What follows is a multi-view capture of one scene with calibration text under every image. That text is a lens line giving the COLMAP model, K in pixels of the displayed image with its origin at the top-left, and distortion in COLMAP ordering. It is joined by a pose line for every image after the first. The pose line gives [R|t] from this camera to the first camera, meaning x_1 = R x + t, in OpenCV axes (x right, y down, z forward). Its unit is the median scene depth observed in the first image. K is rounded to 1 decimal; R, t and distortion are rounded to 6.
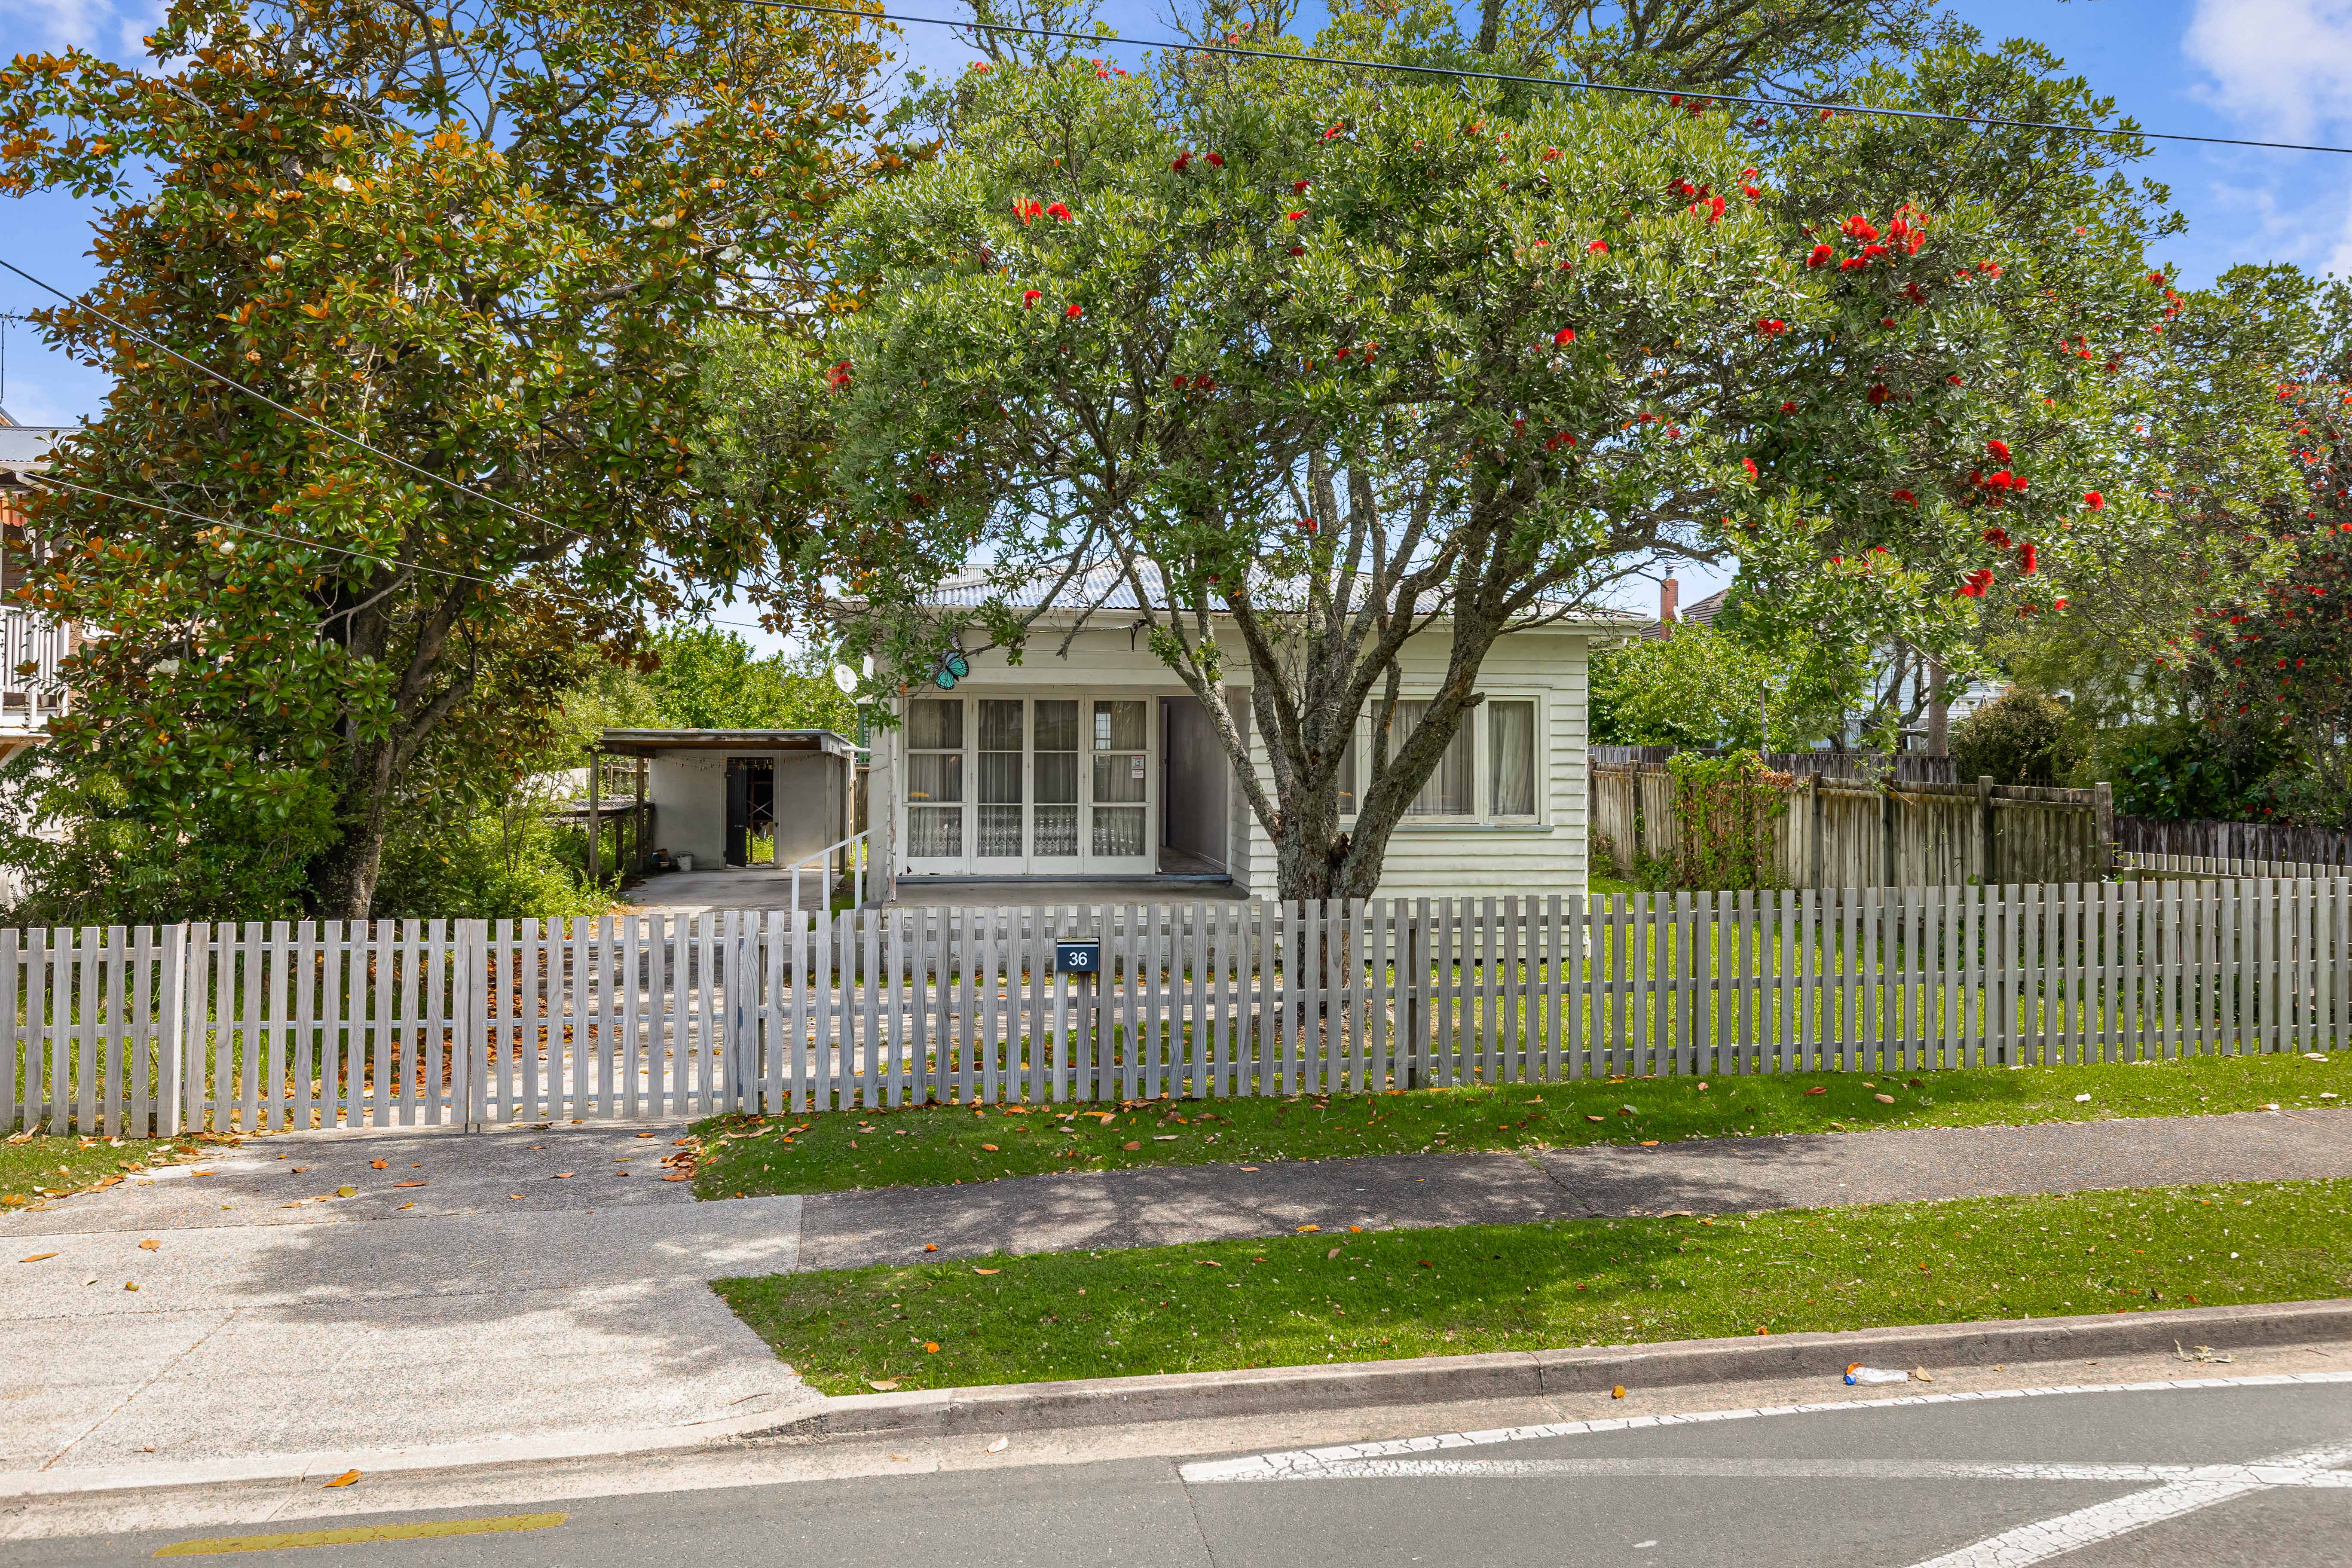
lens RADIAL K [[1682.9, 0, 1171.9], [0, 1682.9, 814.2], [0, 0, 1]] dist [0.030642, 0.000206]
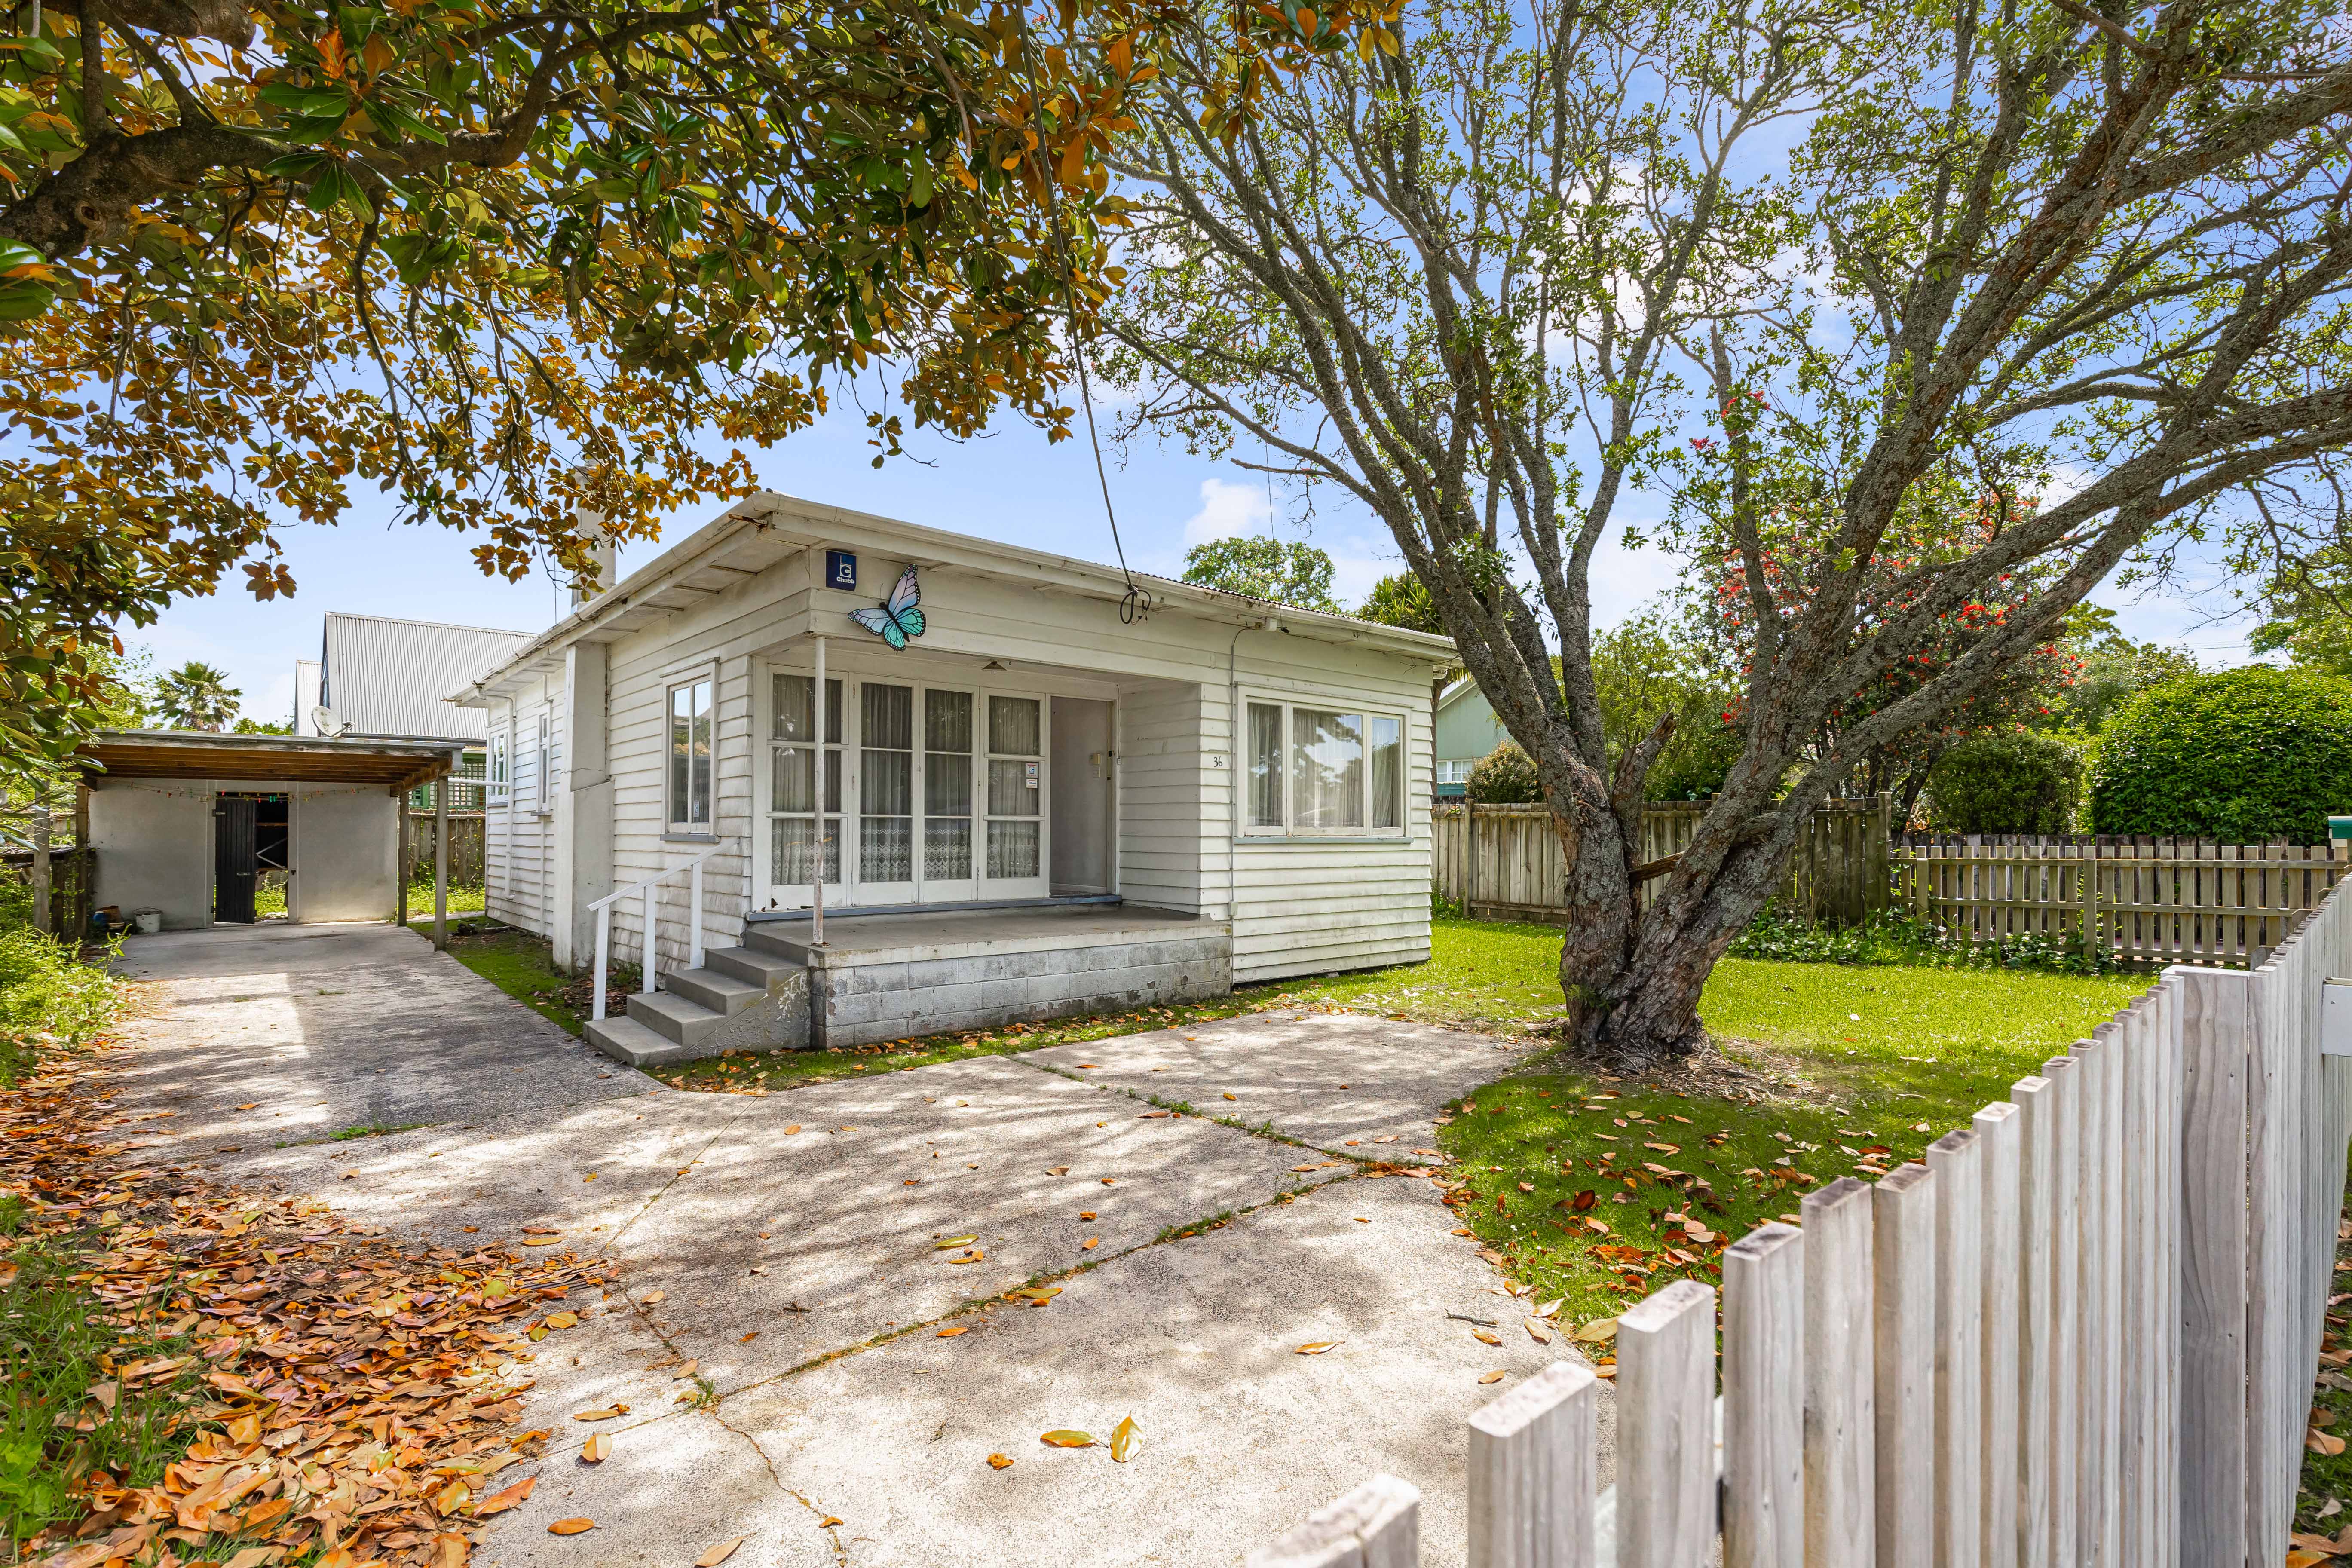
lens RADIAL K [[1064.4, 0, 1168.7], [0, 1064.4, 824.8], [0, 0, 1]] dist [0.019104, -0.000013]
pose [[0.840223, 0.002126, 0.542237, -0.271500], [0.021679, 0.999061, -0.037510, 0.020472], [-0.541807, 0.043272, 0.839388, 0.520186]]
